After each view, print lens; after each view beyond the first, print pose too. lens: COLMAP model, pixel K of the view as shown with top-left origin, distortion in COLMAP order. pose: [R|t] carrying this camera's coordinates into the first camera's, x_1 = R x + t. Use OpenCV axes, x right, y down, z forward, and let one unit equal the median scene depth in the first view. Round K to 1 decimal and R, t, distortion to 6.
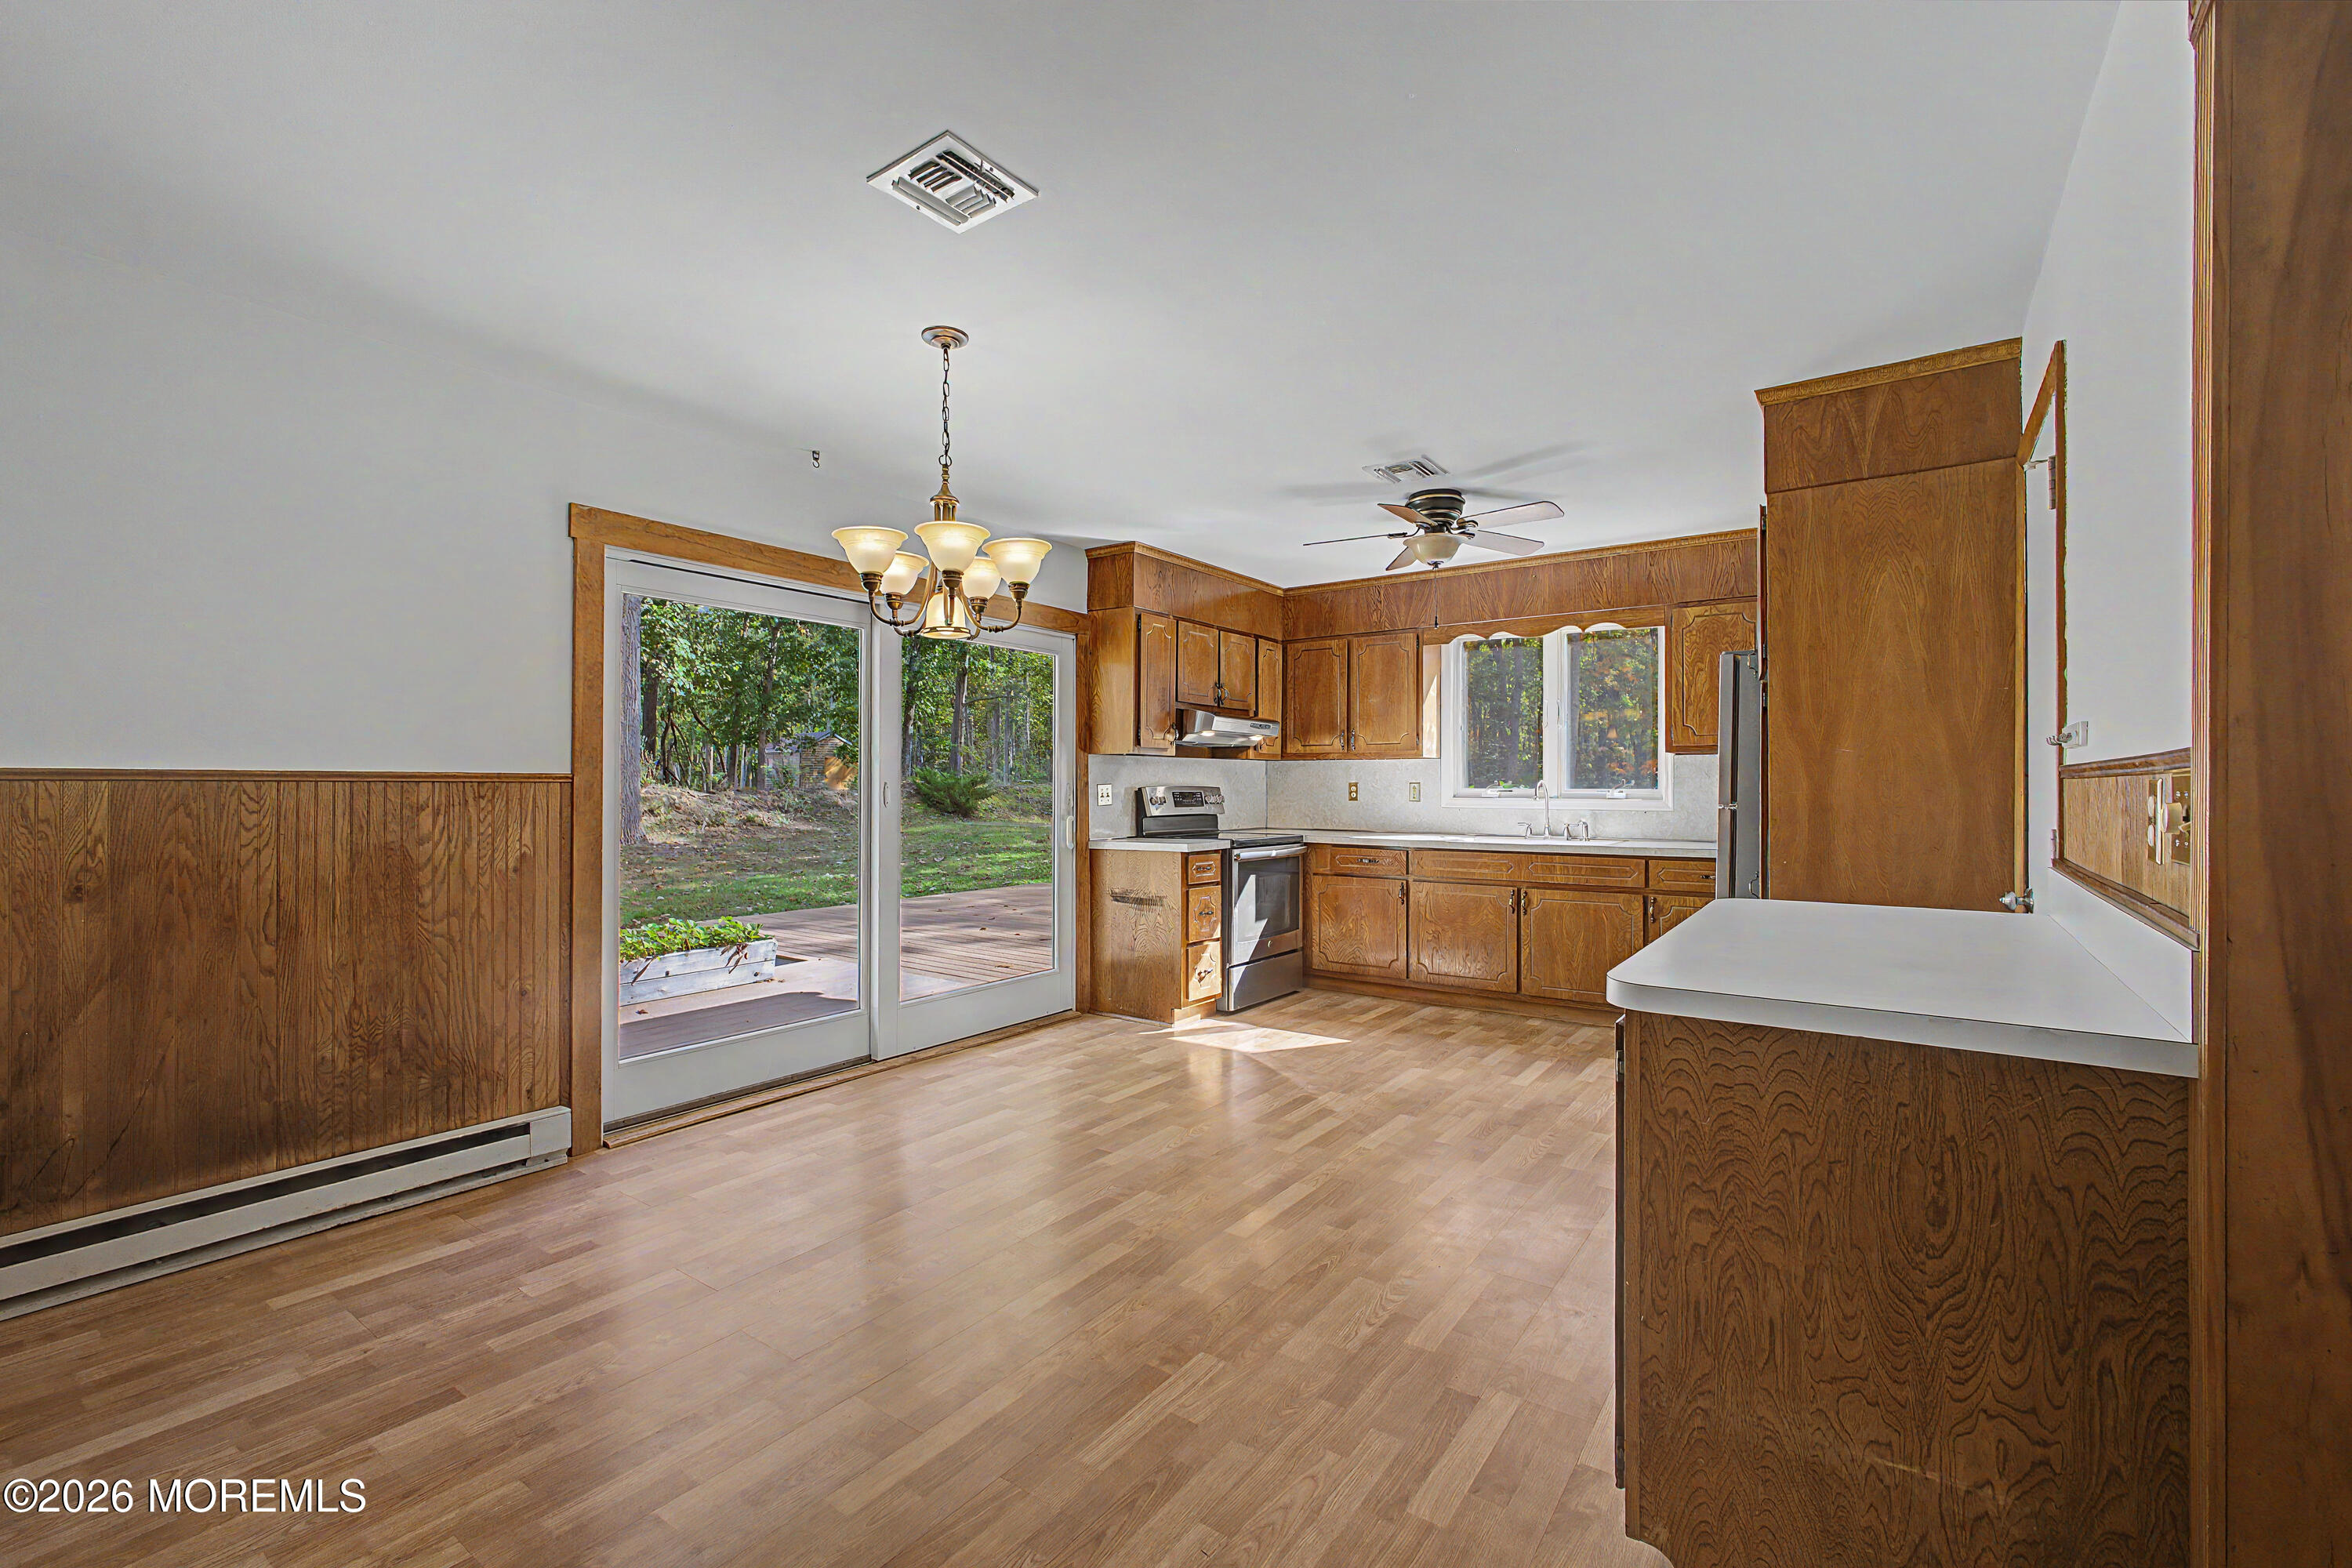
lens RADIAL K [[1017.5, 0, 1176.3], [0, 1017.5, 770.8], [0, 0, 1]] dist [-0.010417, 0.000759]
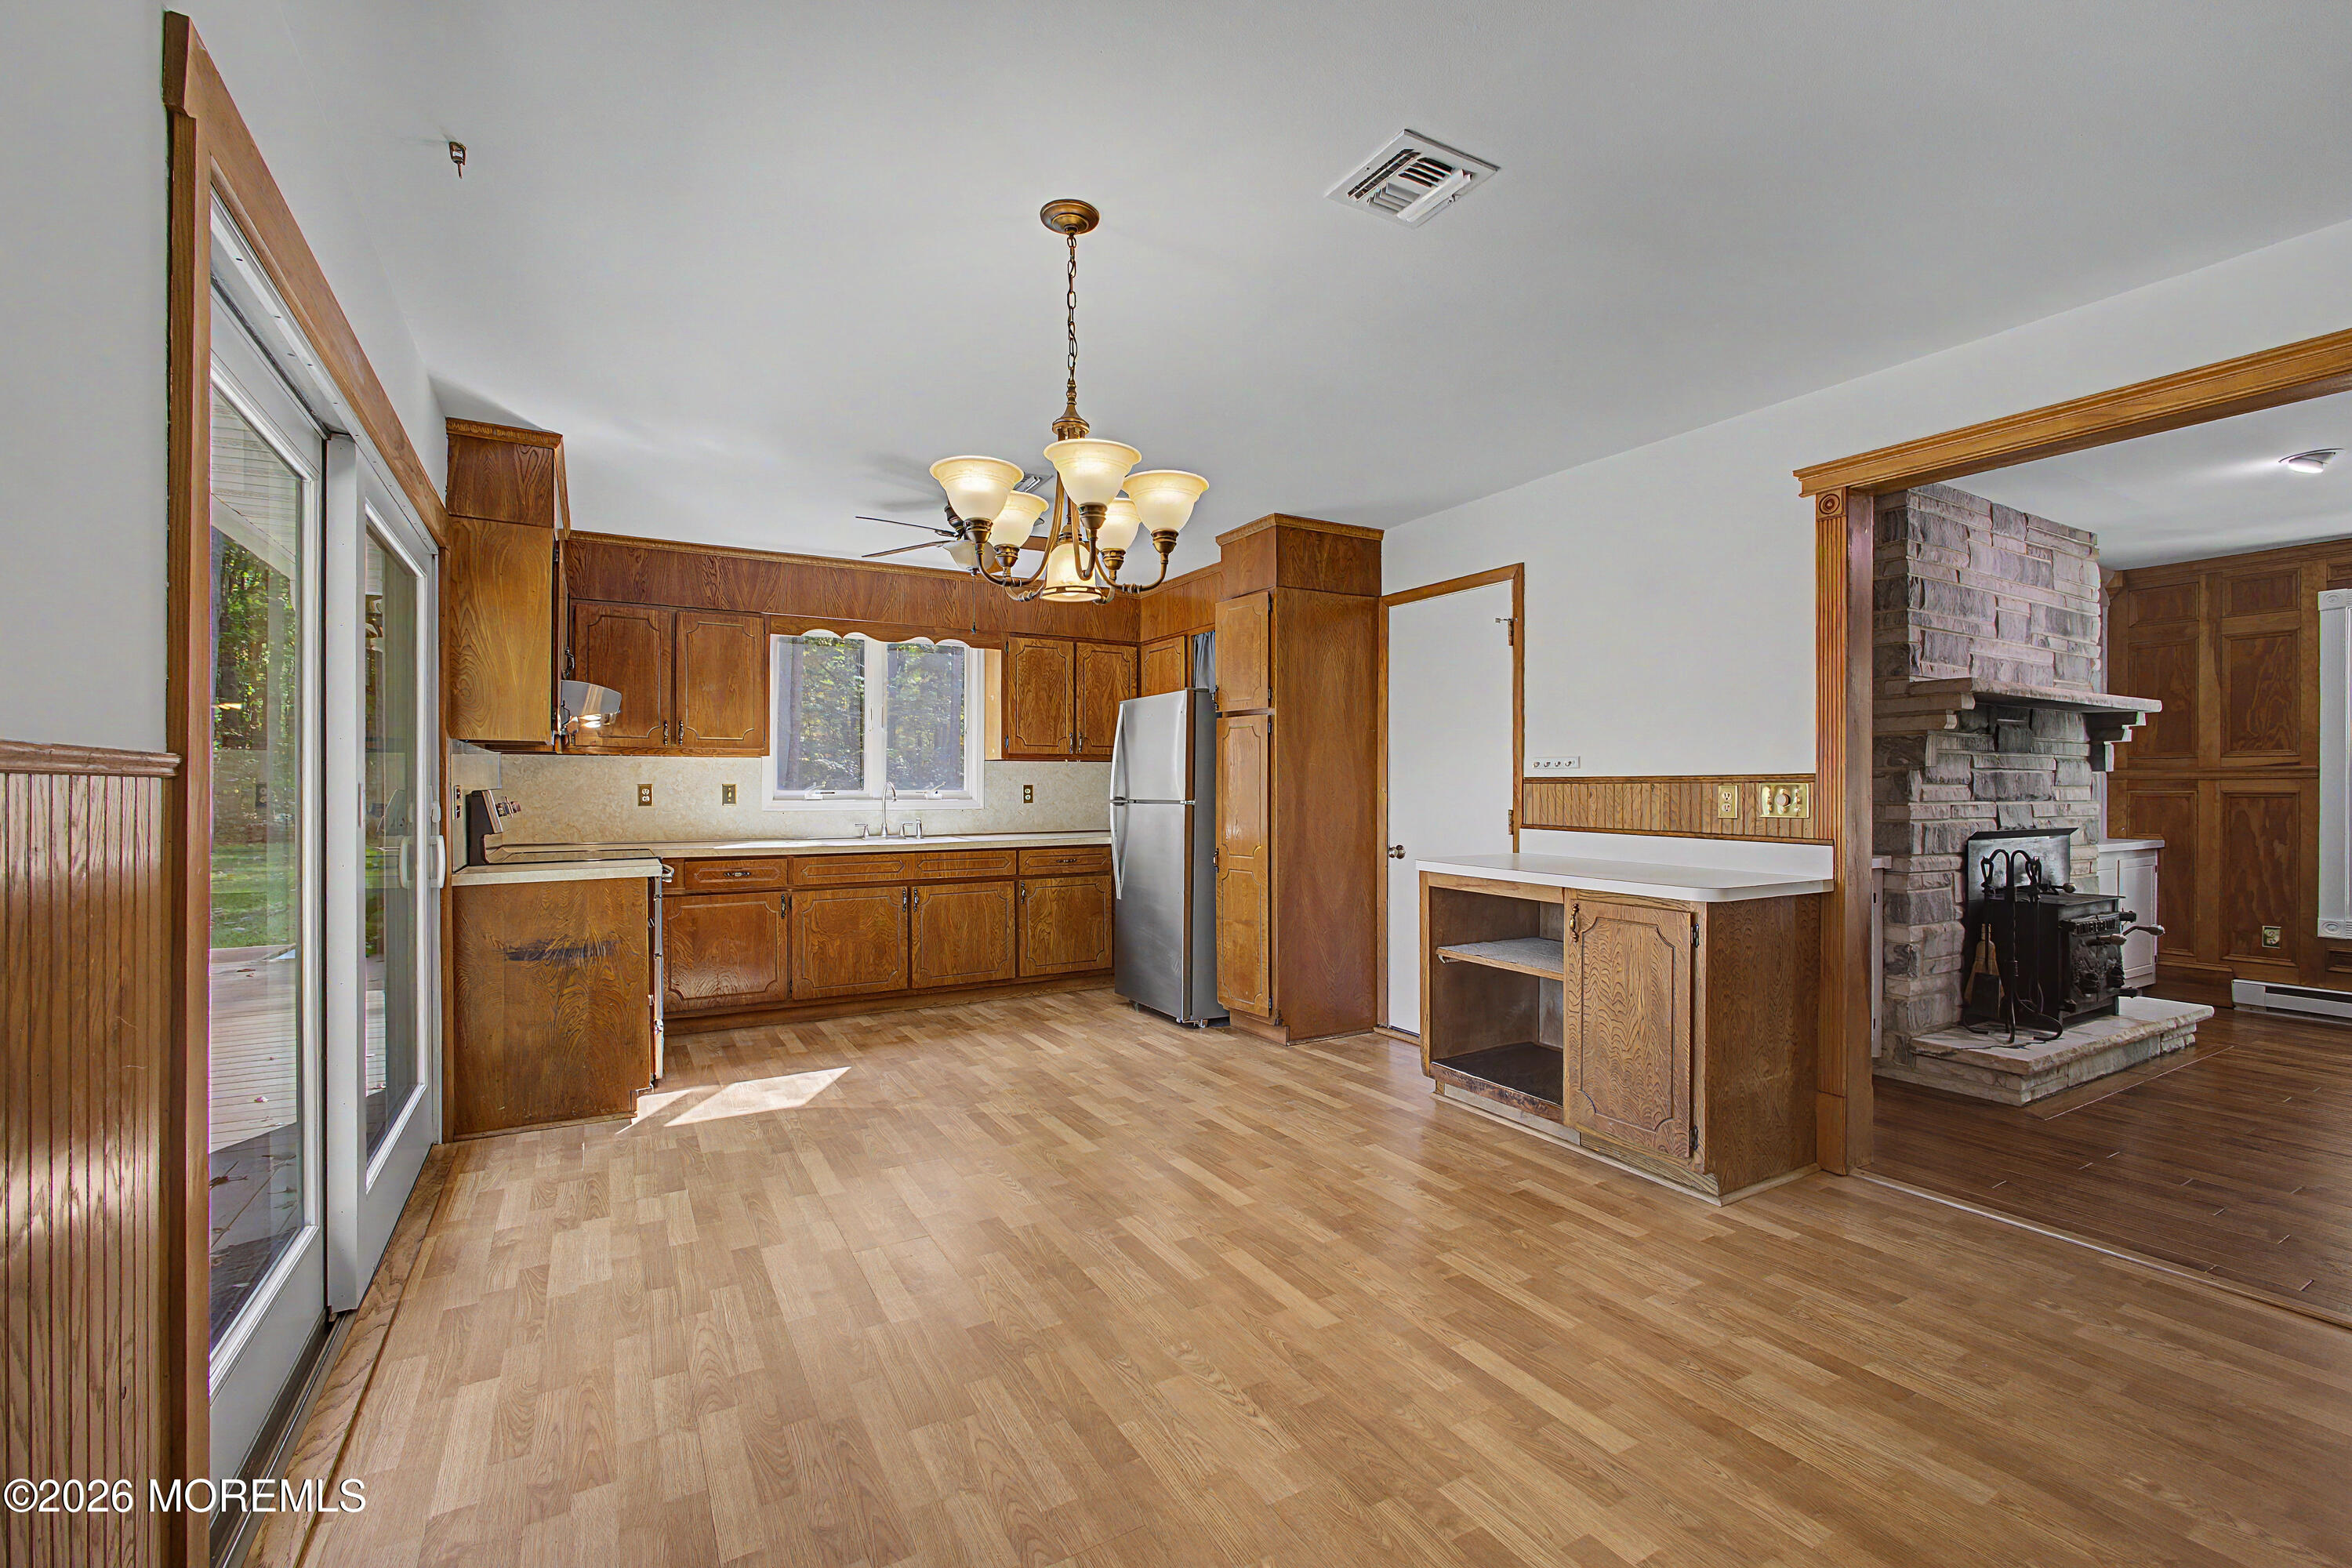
lens RADIAL K [[1017.5, 0, 1193.4], [0, 1017.5, 776.5], [0, 0, 1]] dist [-0.010417, 0.000759]
pose [[0.401460, 0.009033, 0.915832, -0.490654], [-0.011872, 0.999919, -0.004658, 0.004994], [-0.915799, -0.009003, 0.401535, 0.321036]]
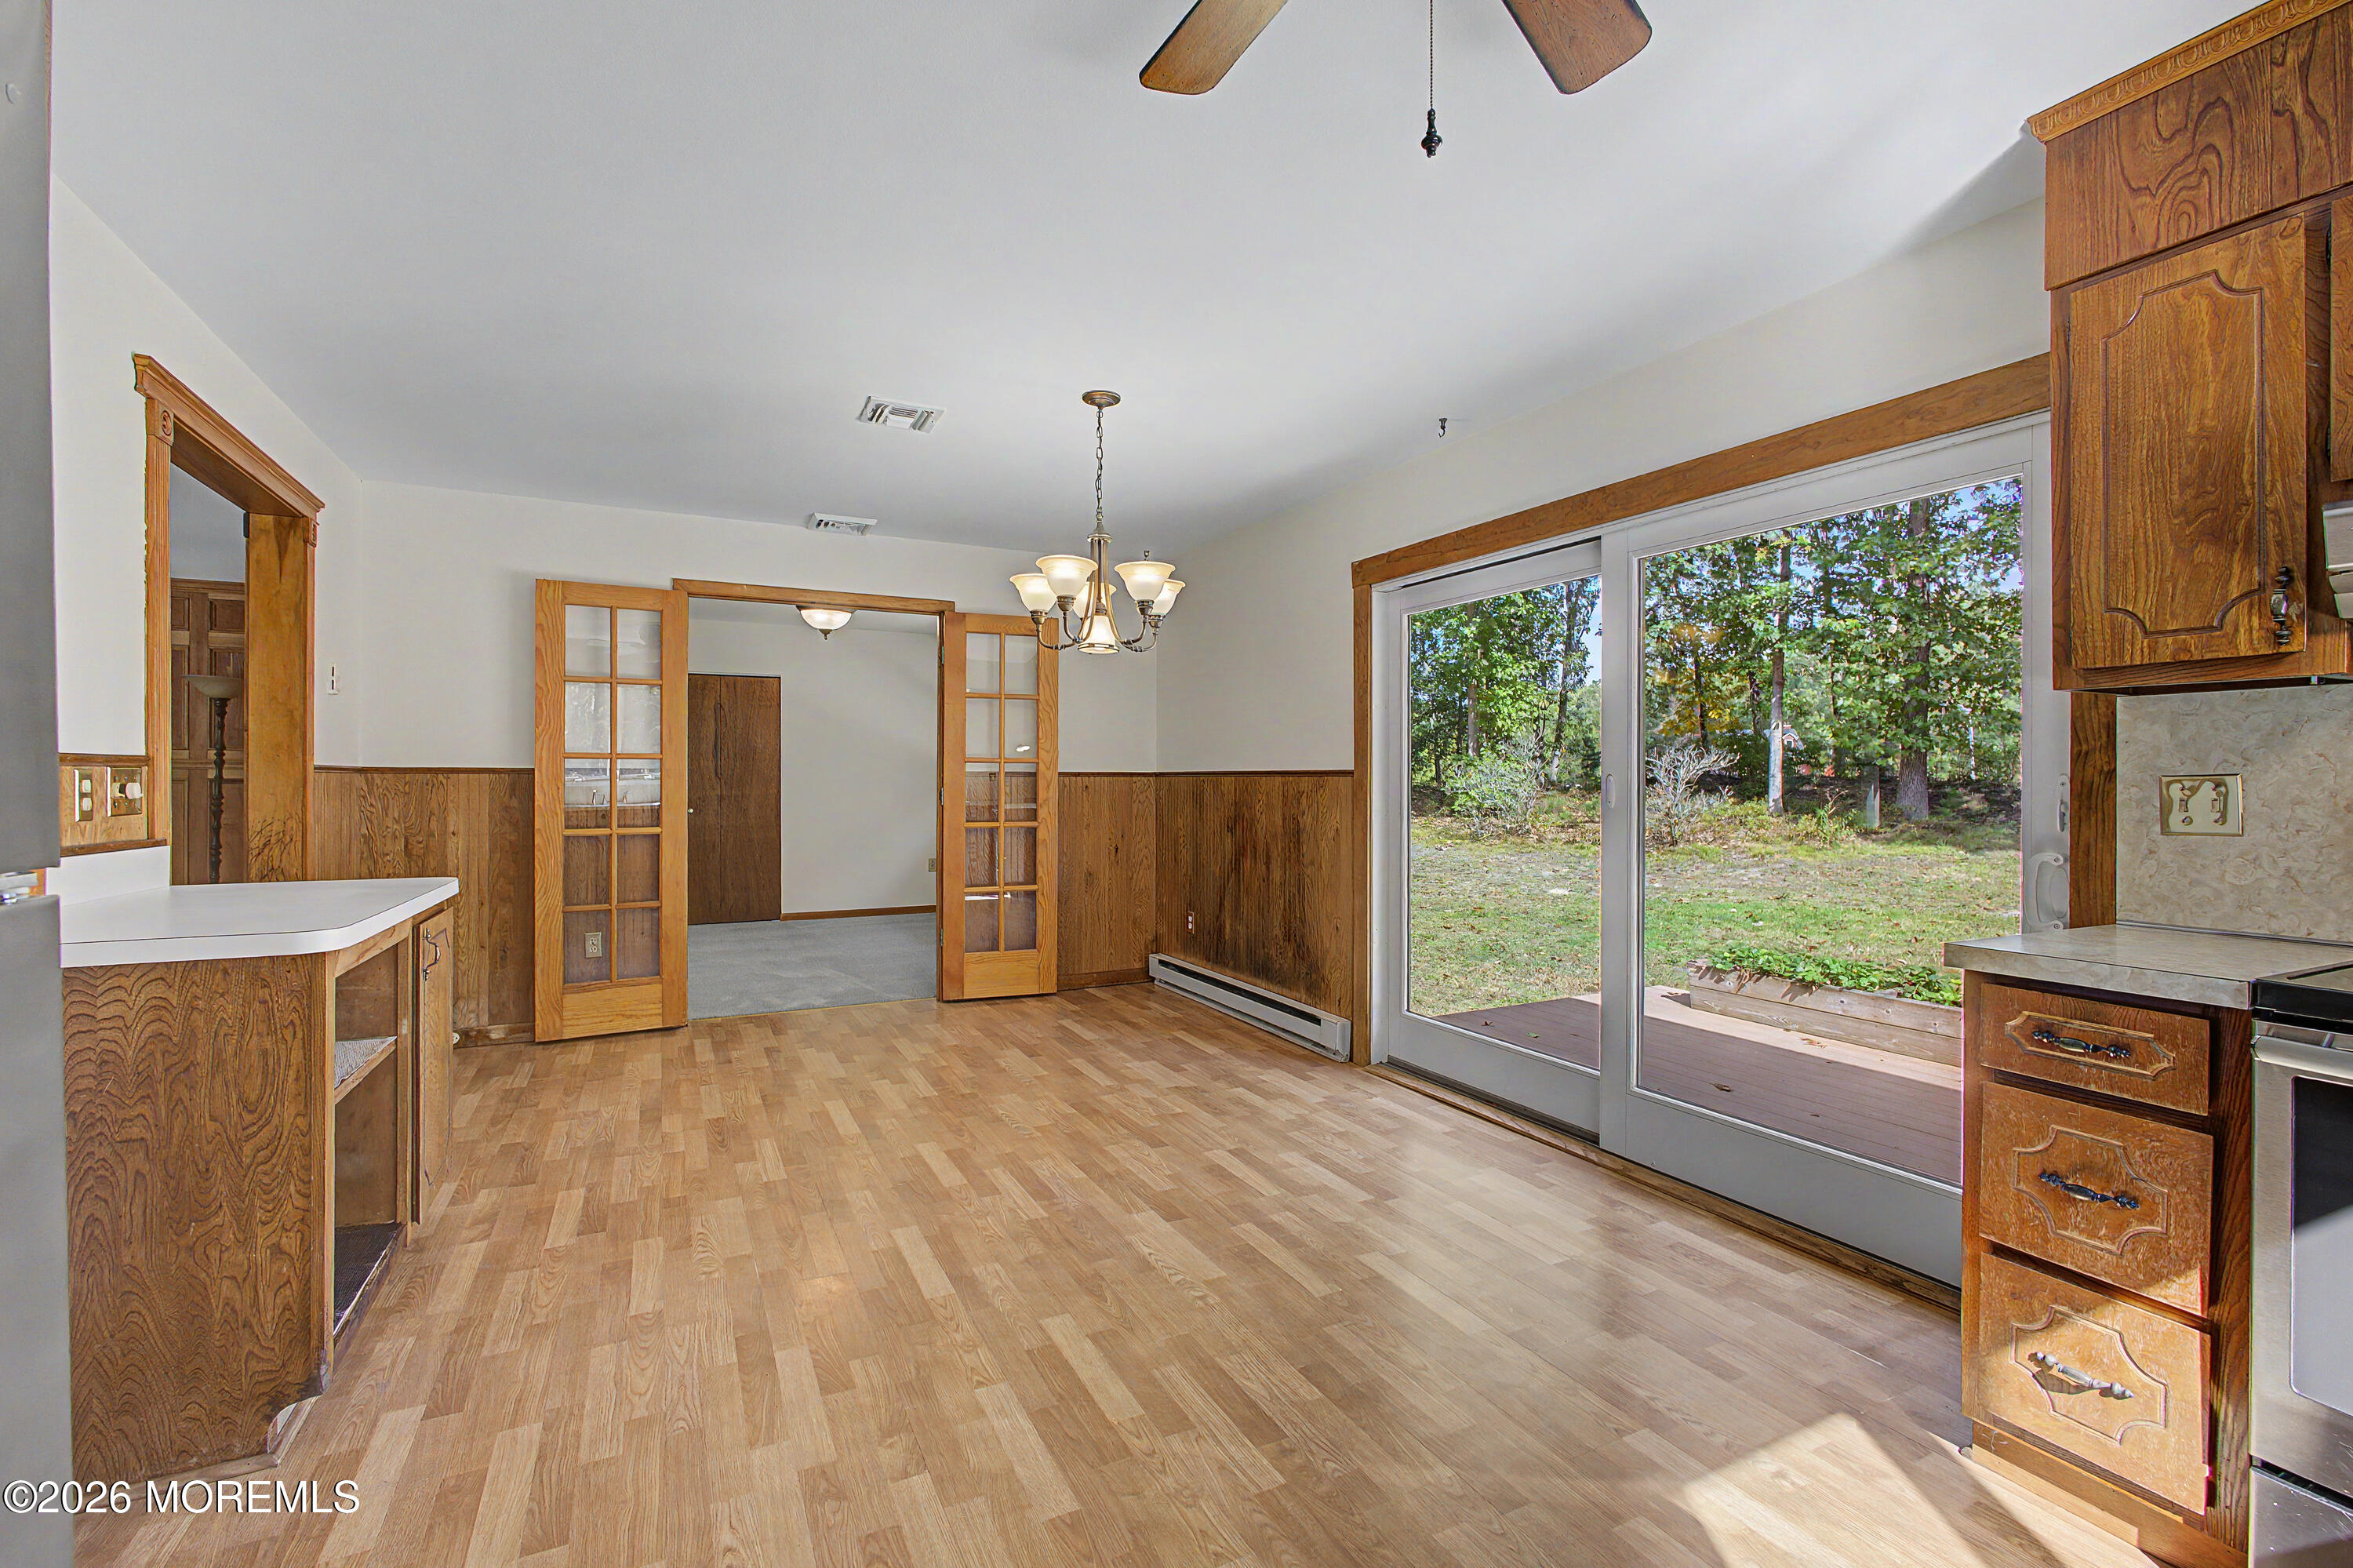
lens RADIAL K [[1017.9, 0, 1171.2], [0, 1017.9, 781.0], [0, 0, 1]] dist [-0.010417, 0.000759]
pose [[-0.467775, -0.001510, -0.883846, 0.419237], [0.010012, 0.999925, -0.007007, 0.014555], [0.883791, -0.012127, -0.467725, 0.875806]]
